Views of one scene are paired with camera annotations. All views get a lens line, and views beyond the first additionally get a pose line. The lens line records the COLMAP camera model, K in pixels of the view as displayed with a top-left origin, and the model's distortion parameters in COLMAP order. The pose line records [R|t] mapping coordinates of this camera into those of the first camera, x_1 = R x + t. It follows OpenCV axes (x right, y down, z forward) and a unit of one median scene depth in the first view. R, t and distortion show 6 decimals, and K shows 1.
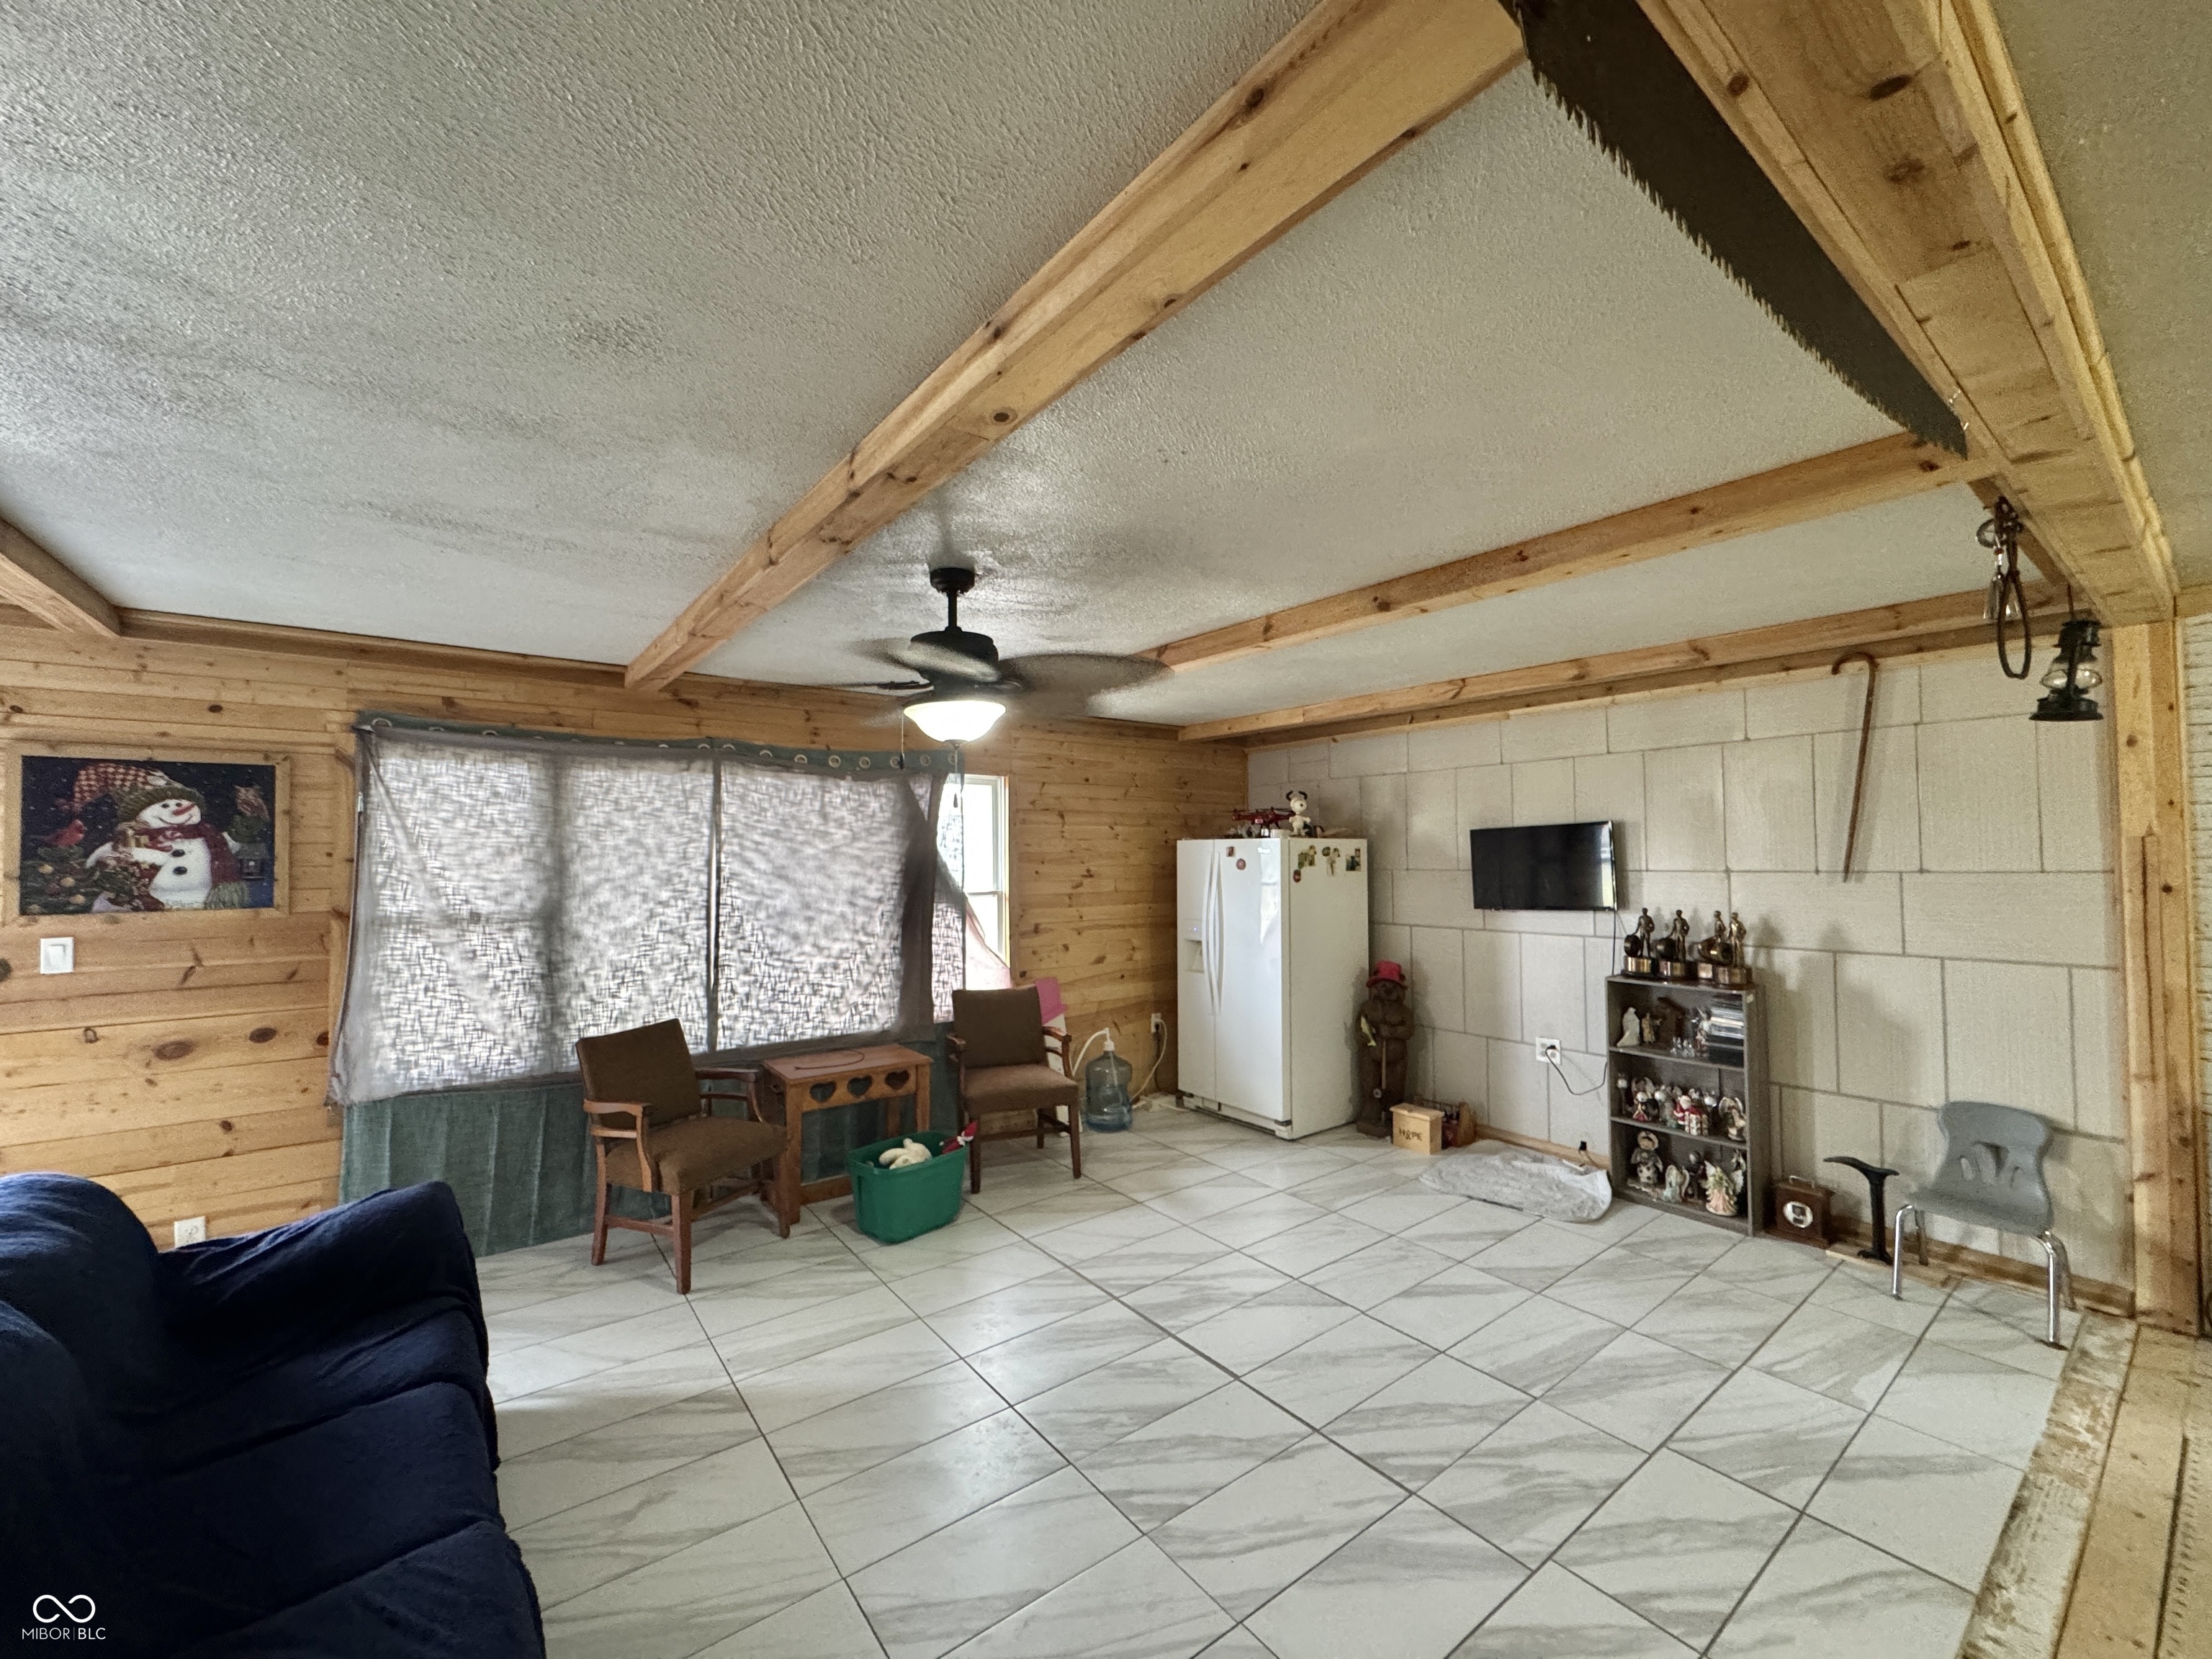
lens RADIAL K [[881.9, 0, 1106.1], [0, 881.9, 835.0], [0, 0, 1]] dist [-0.001339, -0.000196]
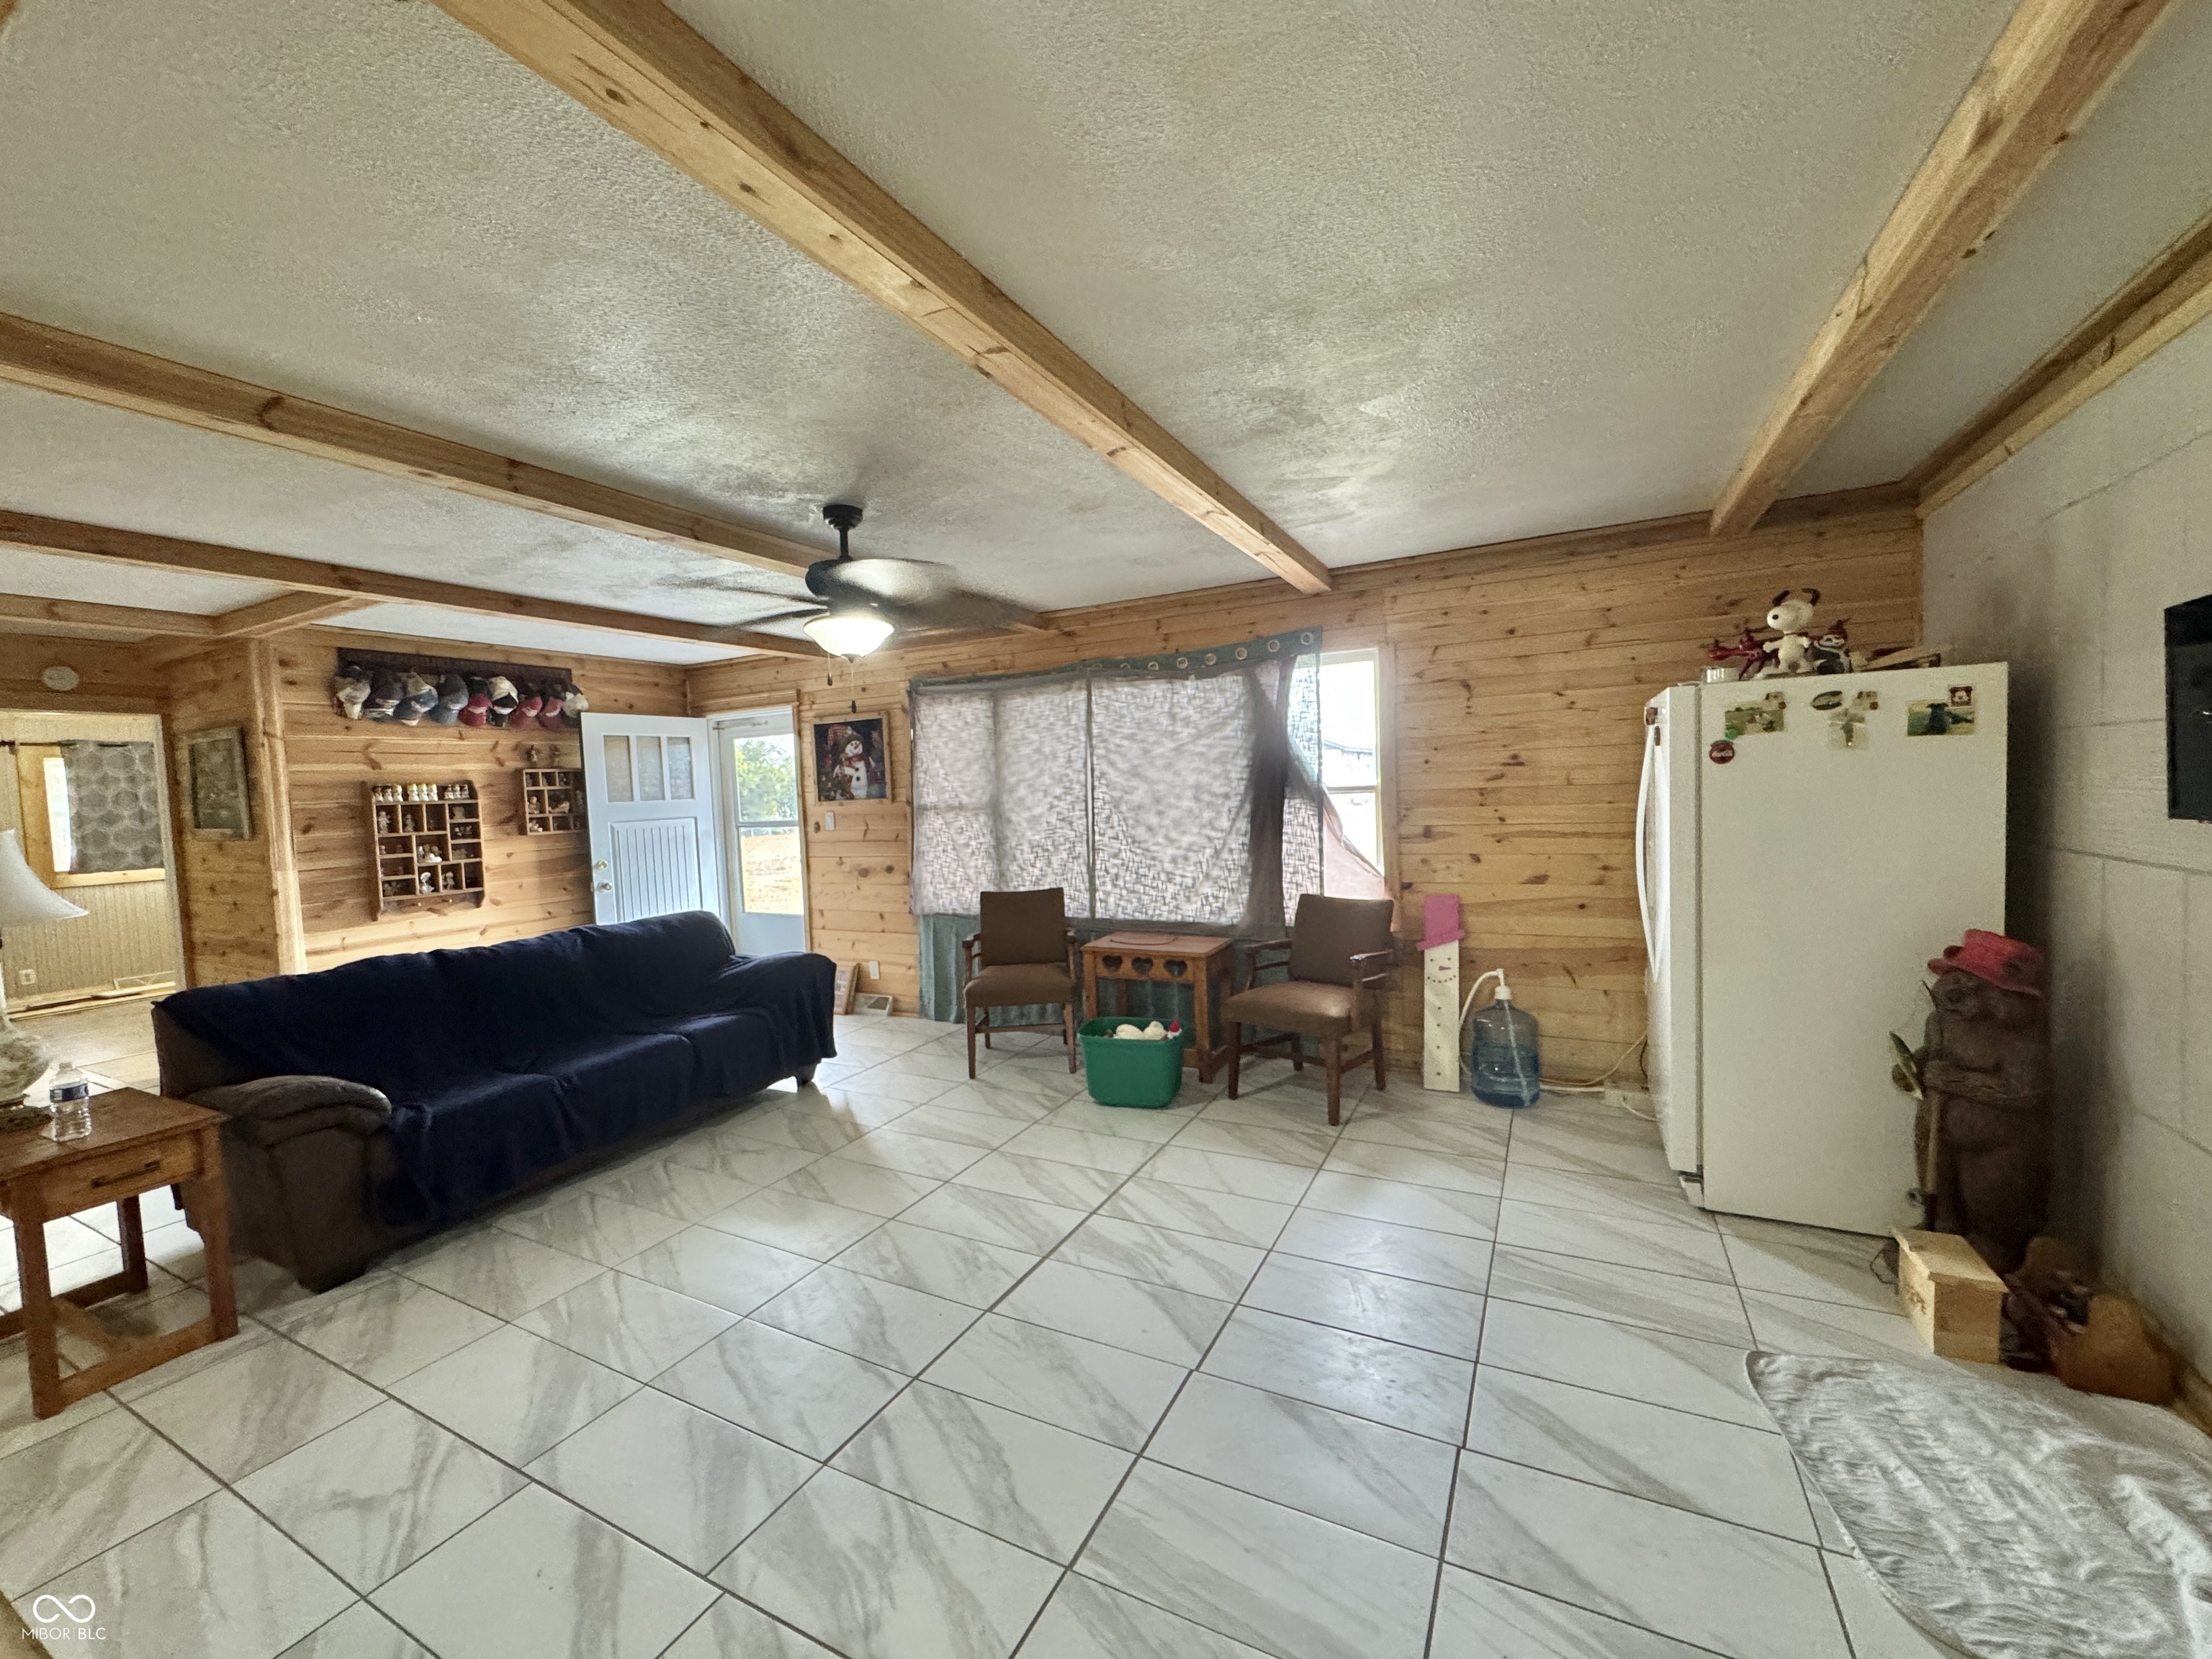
lens RADIAL K [[881.9, 0, 1106.1], [0, 881.9, 835.0], [0, 0, 1]] dist [-0.001339, -0.000196]
pose [[0.425598, 0.039285, -0.904059, 0.655991], [0.059713, 0.995661, 0.071376, 0.042593], [0.902940, -0.084361, 0.421405, 0.497898]]
